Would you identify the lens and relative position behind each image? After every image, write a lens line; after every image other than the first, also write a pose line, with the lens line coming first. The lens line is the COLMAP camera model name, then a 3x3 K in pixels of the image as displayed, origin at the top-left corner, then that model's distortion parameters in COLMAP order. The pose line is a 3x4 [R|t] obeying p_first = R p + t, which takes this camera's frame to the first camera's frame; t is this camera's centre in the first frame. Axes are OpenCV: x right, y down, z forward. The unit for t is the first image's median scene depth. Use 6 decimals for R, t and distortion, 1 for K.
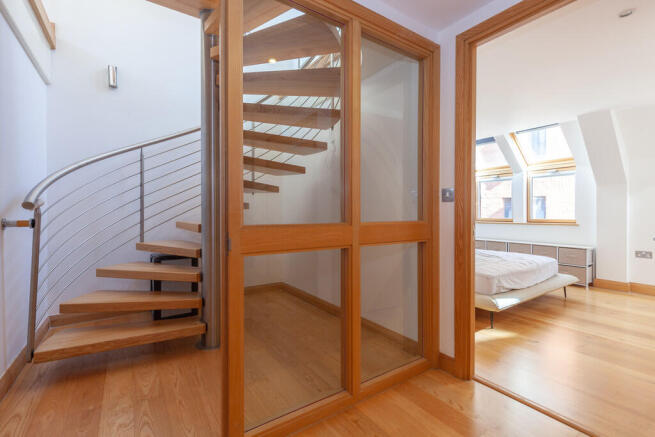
lens RADIAL K [[300.5, 0, 327.7], [0, 300.5, 213.5], [0, 0, 1]] dist [0.001506, 0.000729]
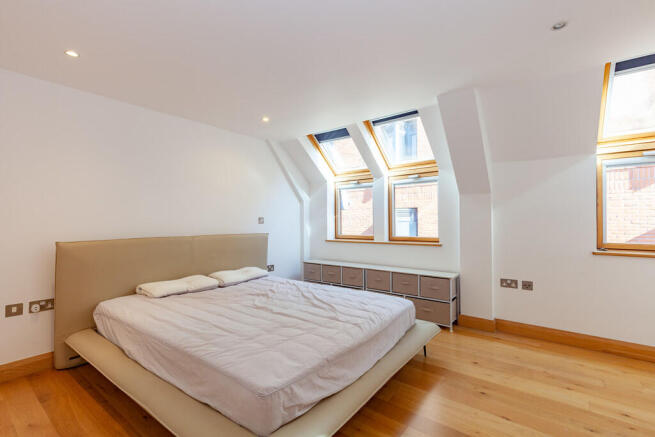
lens RADIAL K [[300.5, 0, 328.4], [0, 300.5, 220.6], [0, 0, 1]] dist [0.001506, 0.000729]
pose [[0.950258, -0.007503, 0.311375, 0.293099], [0.009460, 0.999944, -0.004775, -0.024044], [-0.311321, 0.007483, 0.950275, 0.327930]]
